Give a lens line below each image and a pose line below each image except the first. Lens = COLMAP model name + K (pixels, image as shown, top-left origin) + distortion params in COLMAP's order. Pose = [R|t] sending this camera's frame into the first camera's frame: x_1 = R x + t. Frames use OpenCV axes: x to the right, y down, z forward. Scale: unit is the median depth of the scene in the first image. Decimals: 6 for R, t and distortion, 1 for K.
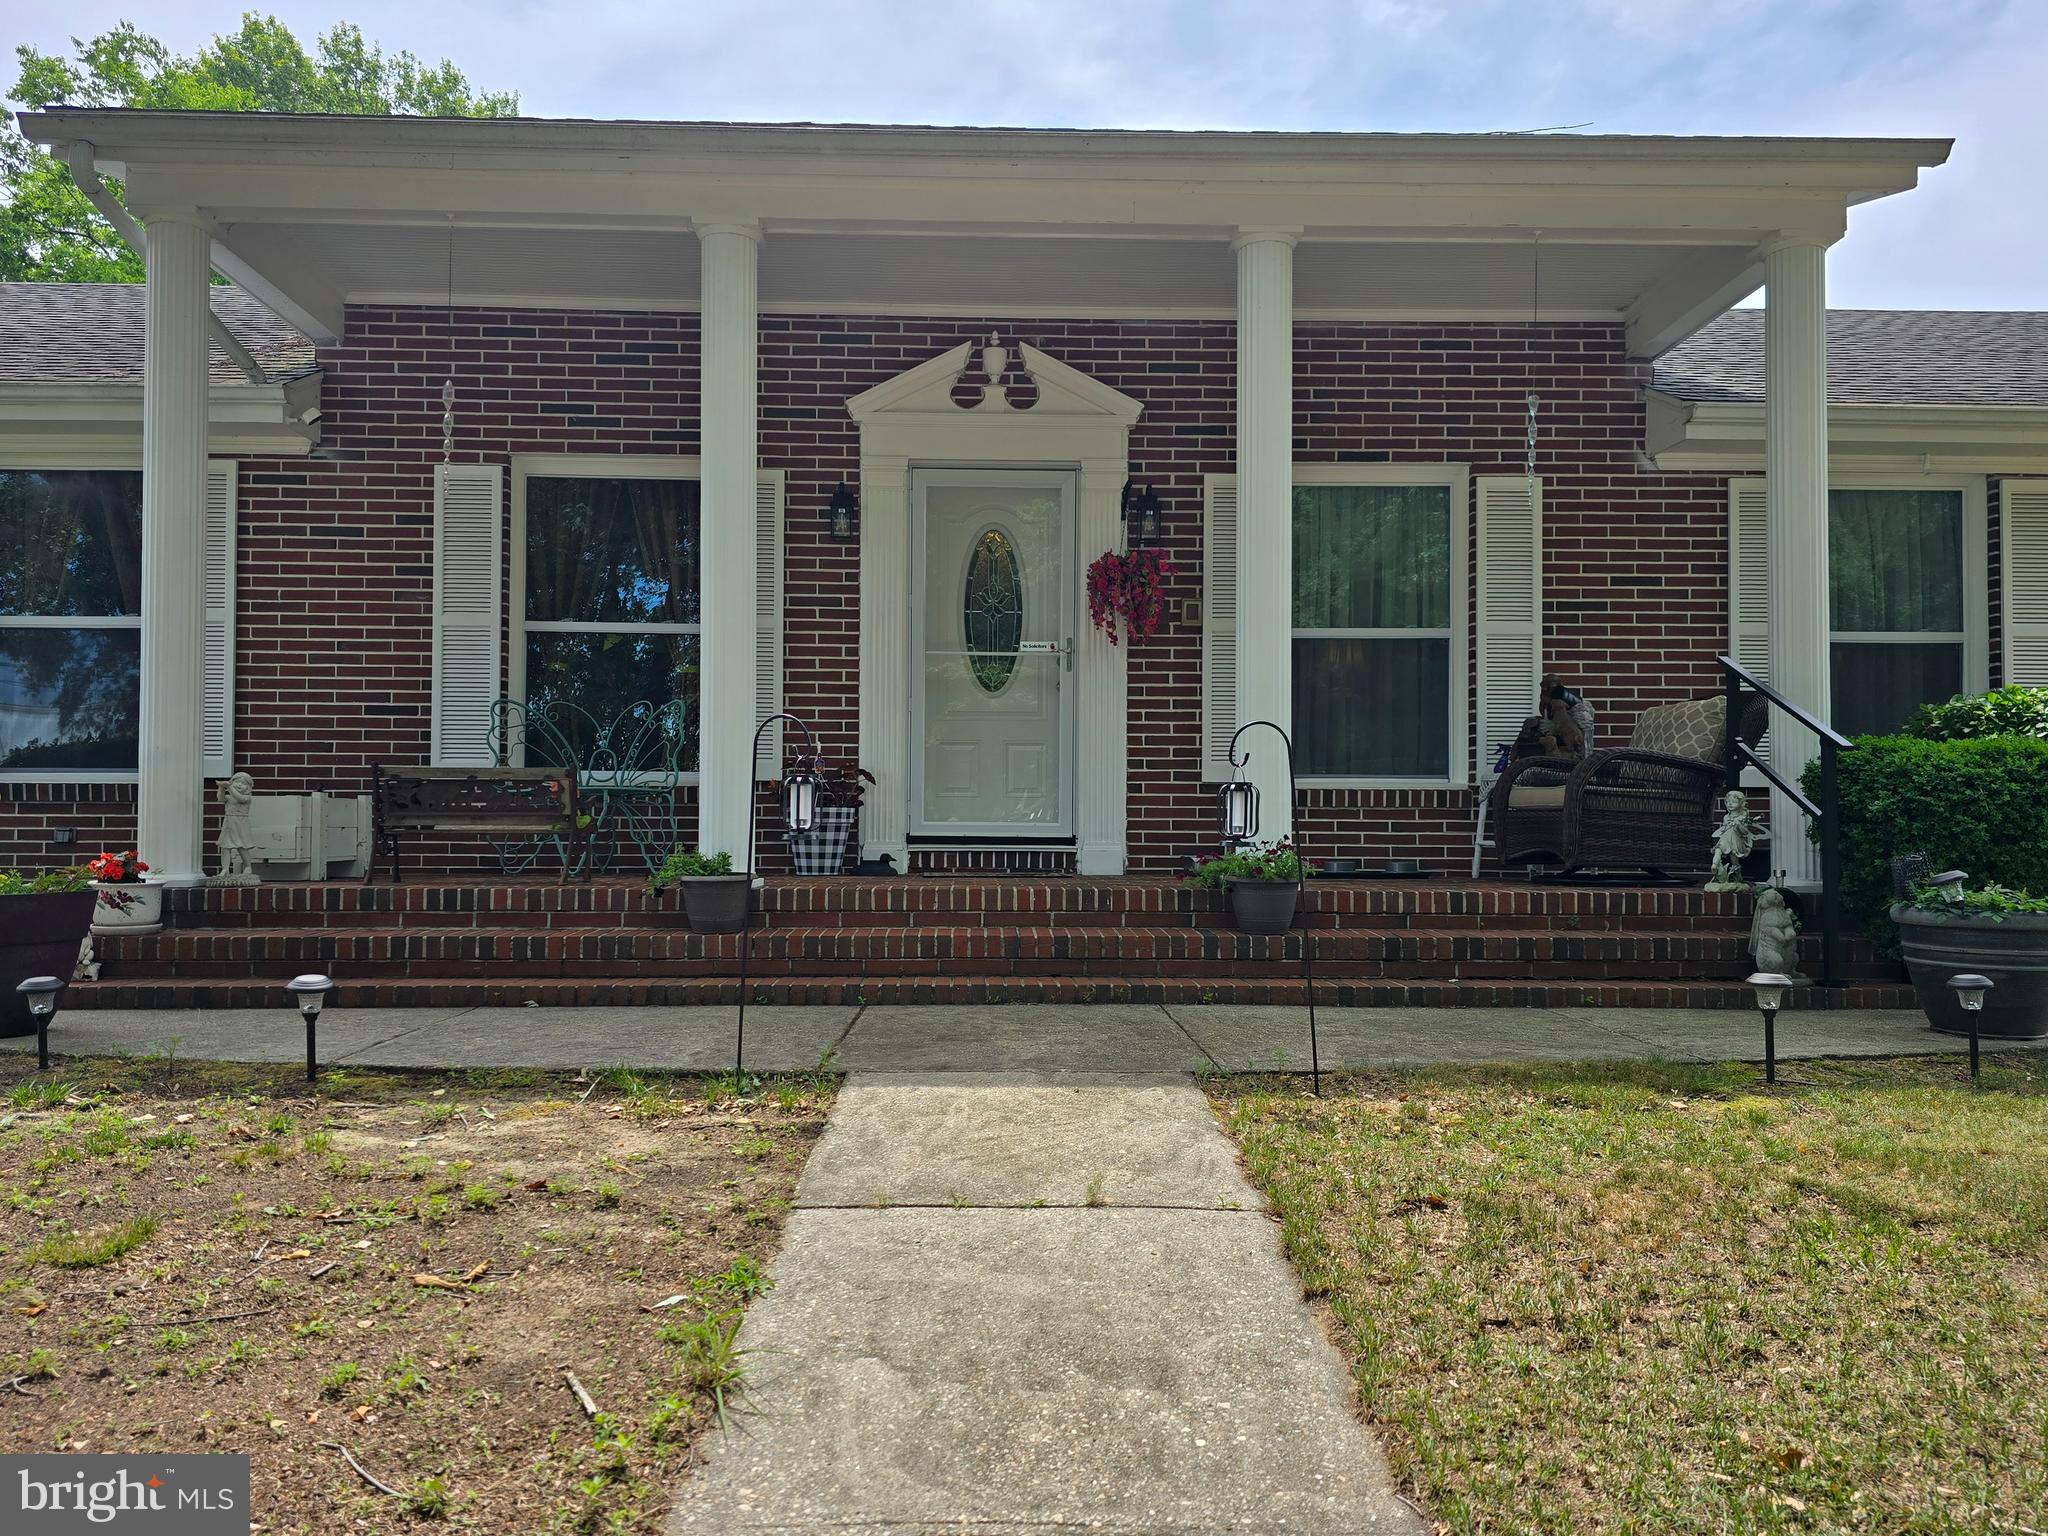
lens RADIAL K [[1465.9, 0, 1003.3], [0, 1465.9, 769.8], [0, 0, 1]] dist [0.062425, -0.060460]
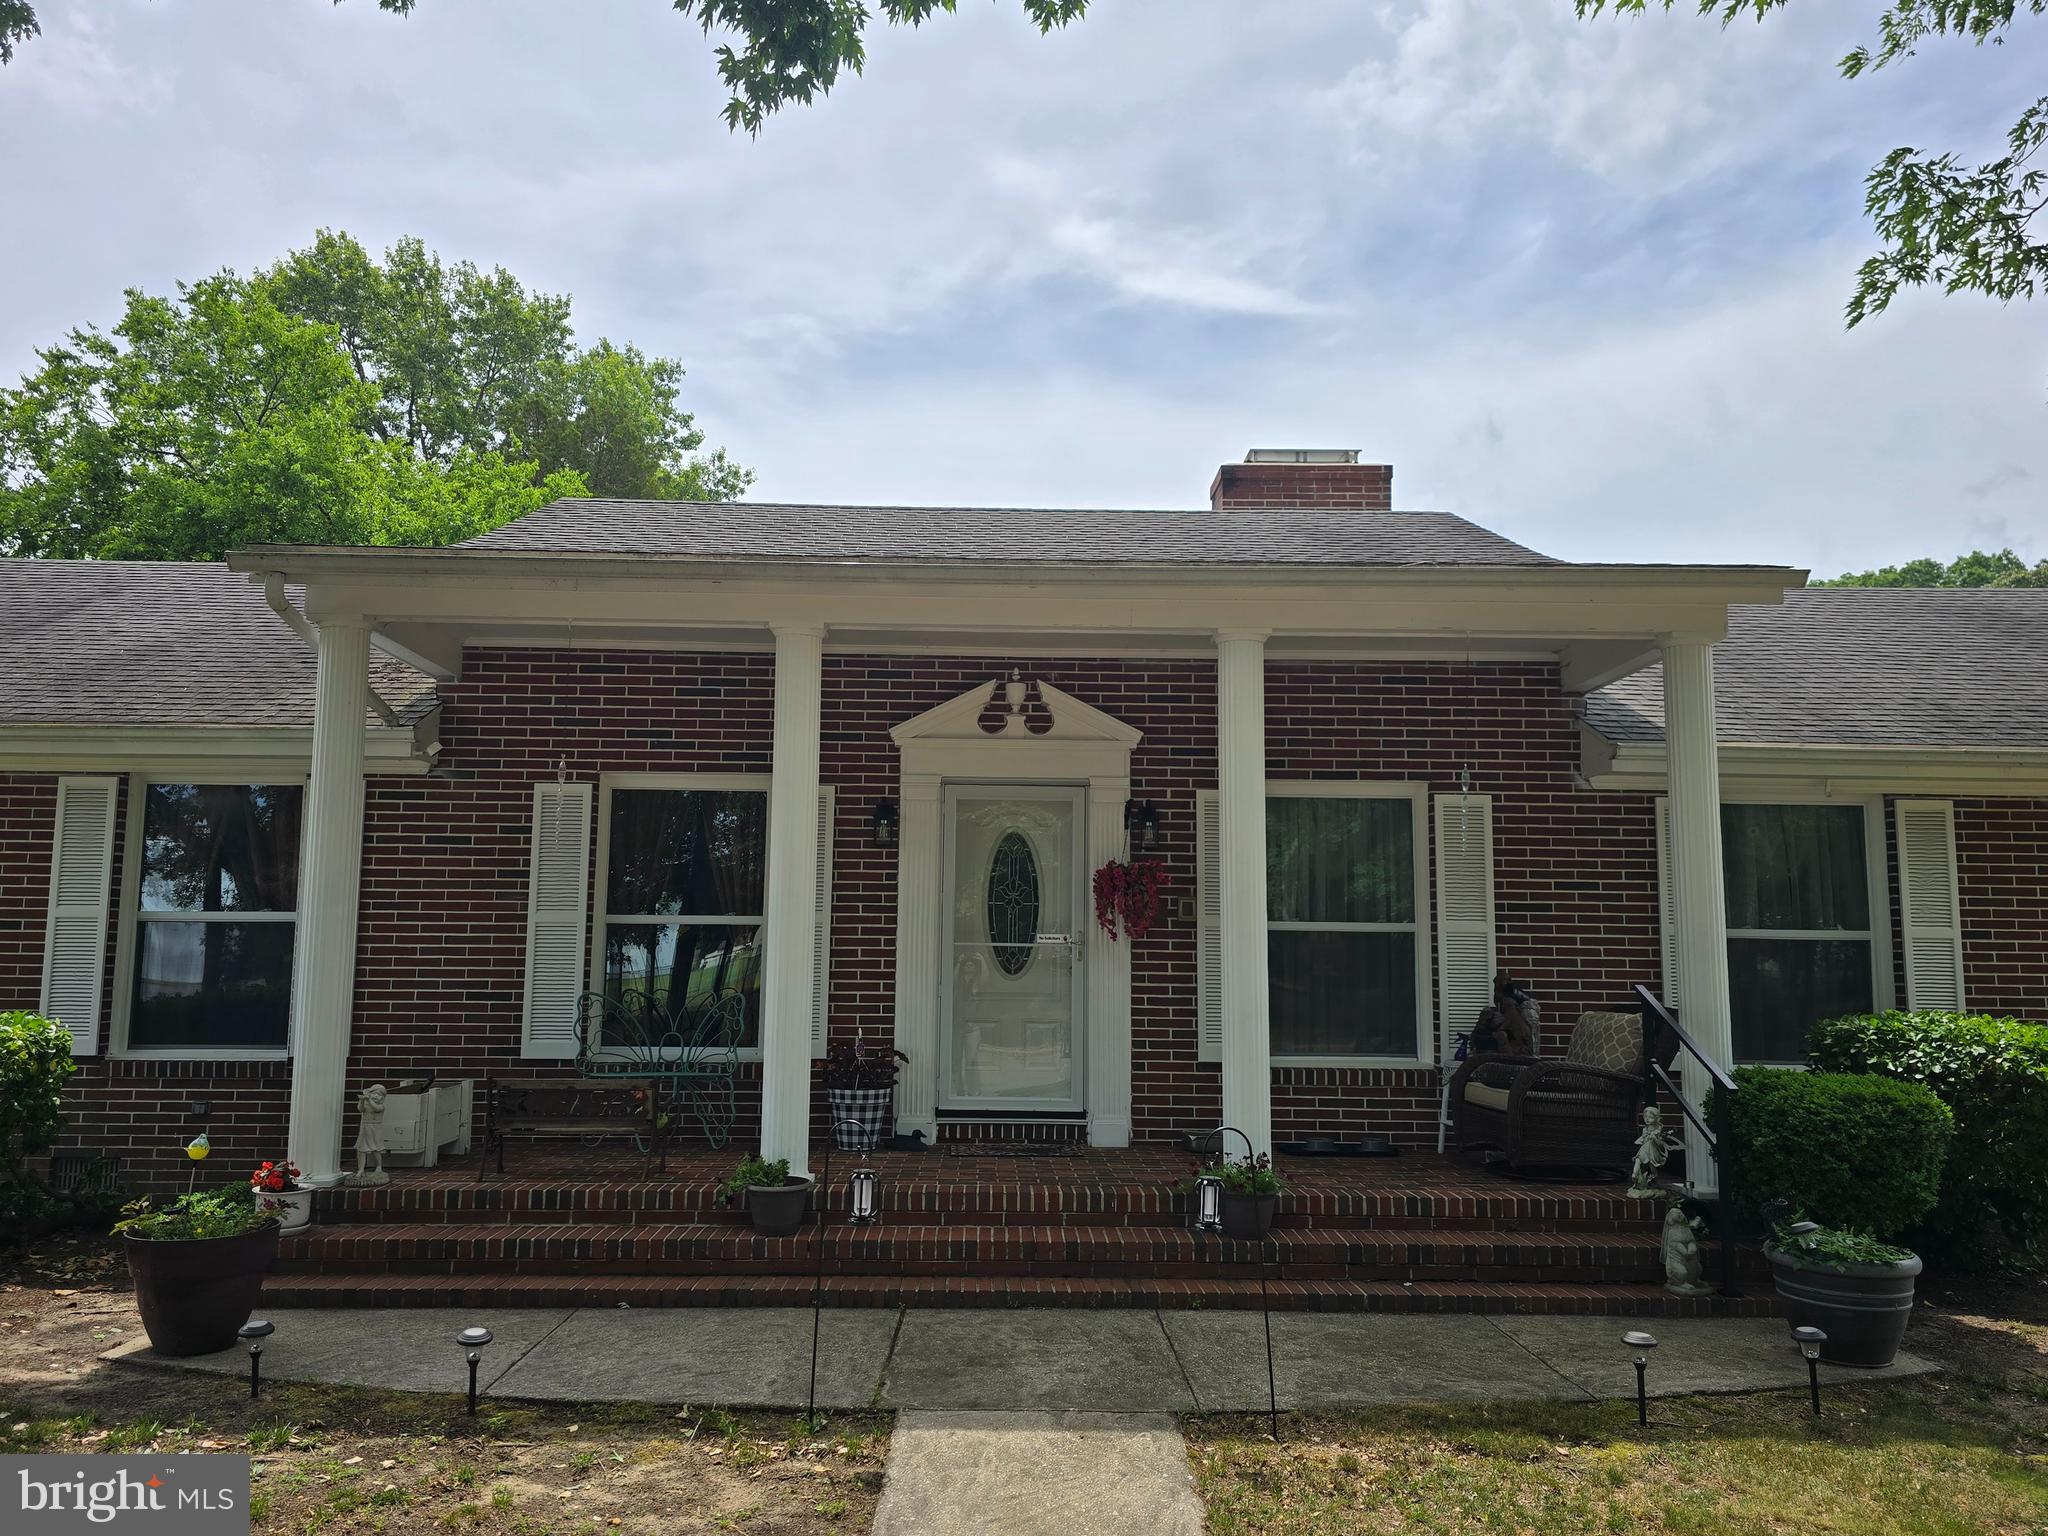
lens RADIAL K [[1465.9, 0, 1003.3], [0, 1465.9, 769.8], [0, 0, 1]] dist [0.062425, -0.060460]
pose [[0.999924, 0.005272, -0.011125, -0.002782], [-0.006222, 0.996169, -0.087228, -0.117292], [0.010623, 0.087290, 0.996126, -0.152185]]
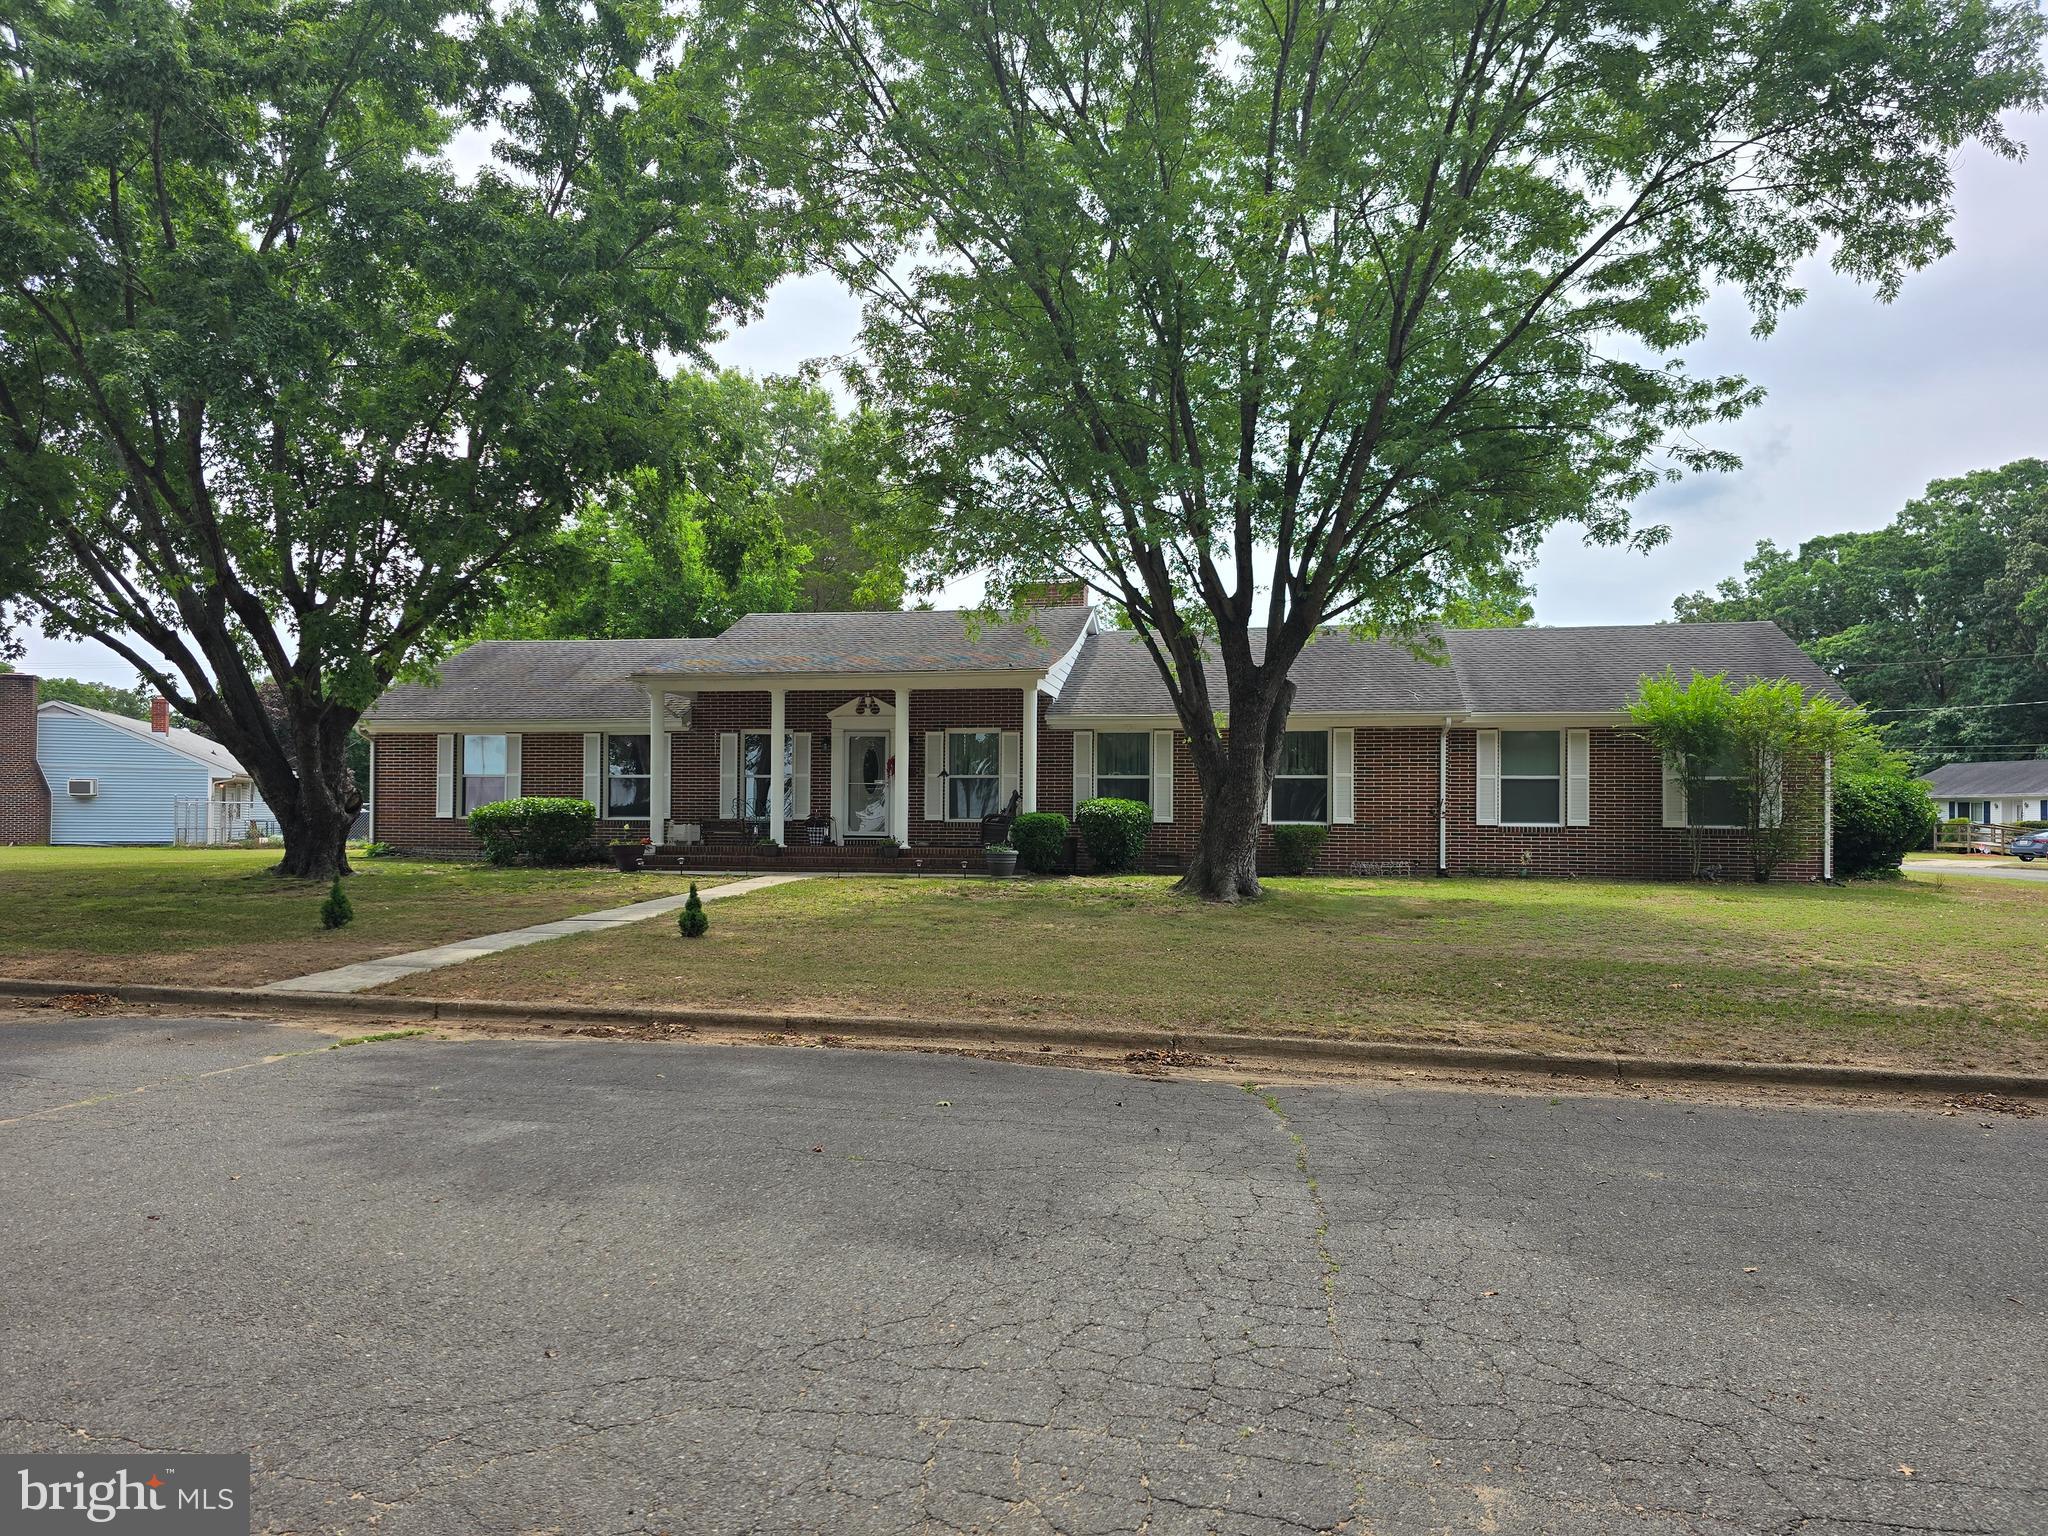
lens RADIAL K [[1465.9, 0, 1003.3], [0, 1465.9, 769.8], [0, 0, 1]] dist [0.062425, -0.060460]
pose [[0.973562, -0.006610, -0.228329, 1.118388], [0.004972, 0.999958, -0.007750, -0.085635], [0.228370, 0.006410, 0.973553, -2.354809]]
